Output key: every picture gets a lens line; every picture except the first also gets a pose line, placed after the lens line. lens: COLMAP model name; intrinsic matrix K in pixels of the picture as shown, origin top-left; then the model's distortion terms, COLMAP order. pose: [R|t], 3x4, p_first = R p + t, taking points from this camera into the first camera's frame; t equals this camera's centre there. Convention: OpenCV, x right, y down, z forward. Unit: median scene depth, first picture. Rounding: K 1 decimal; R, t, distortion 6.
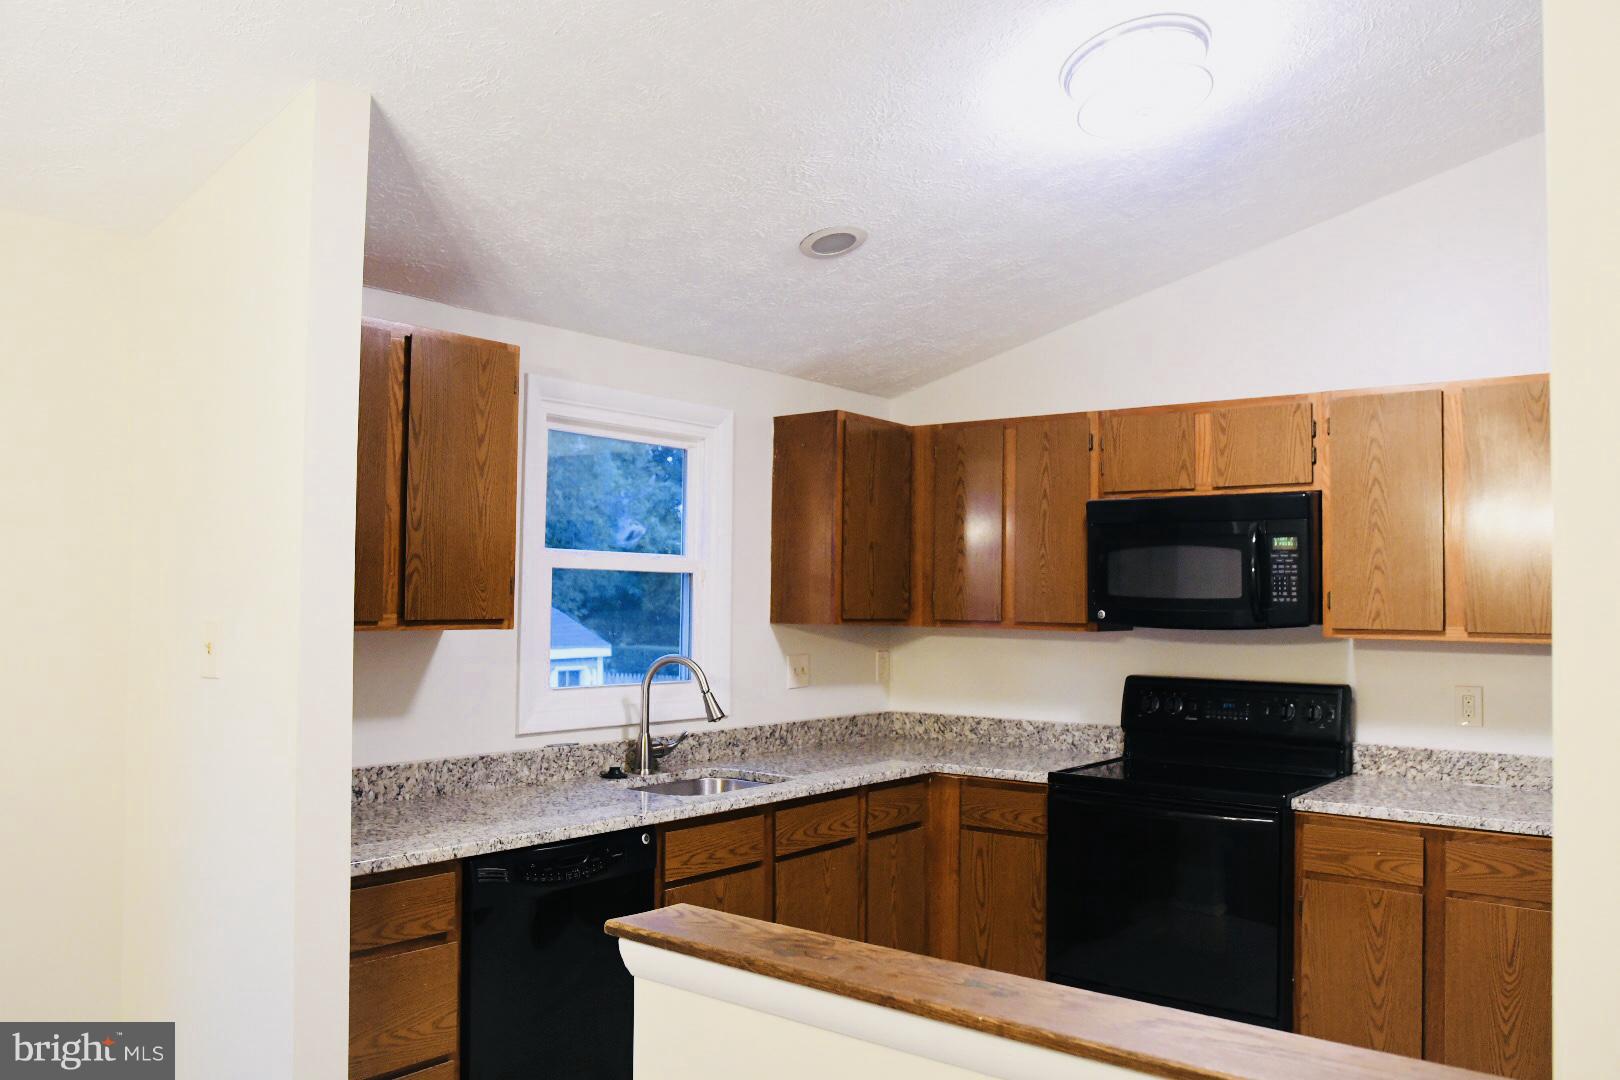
lens RADIAL K [[1267.4, 0, 810.0], [0, 1267.4, 540.0], [0, 0, 1]] dist [-0.080798, 0.053685]
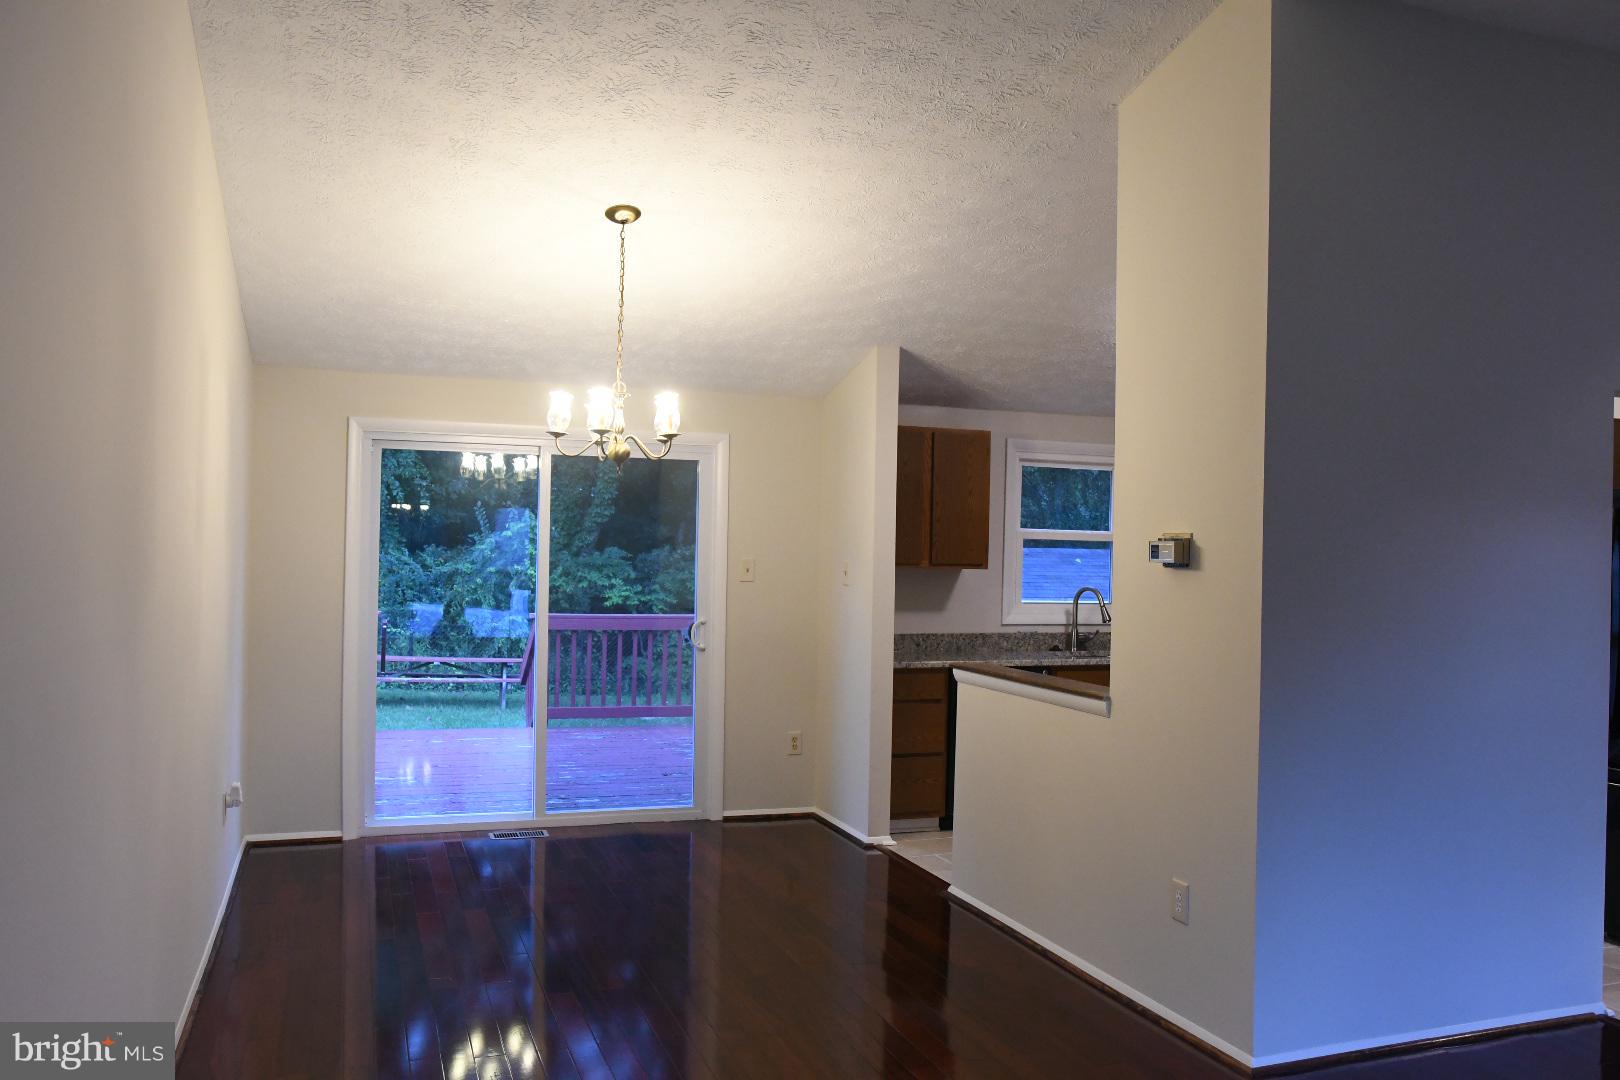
lens RADIAL K [[1267.4, 0, 810.0], [0, 1267.4, 540.0], [0, 0, 1]] dist [-0.080798, 0.053685]
pose [[0.851467, 0.003730, -0.524395, 0.504484], [0.011513, 0.999601, 0.025805, -0.028465], [0.524281, -0.028010, 0.851084, -0.763605]]
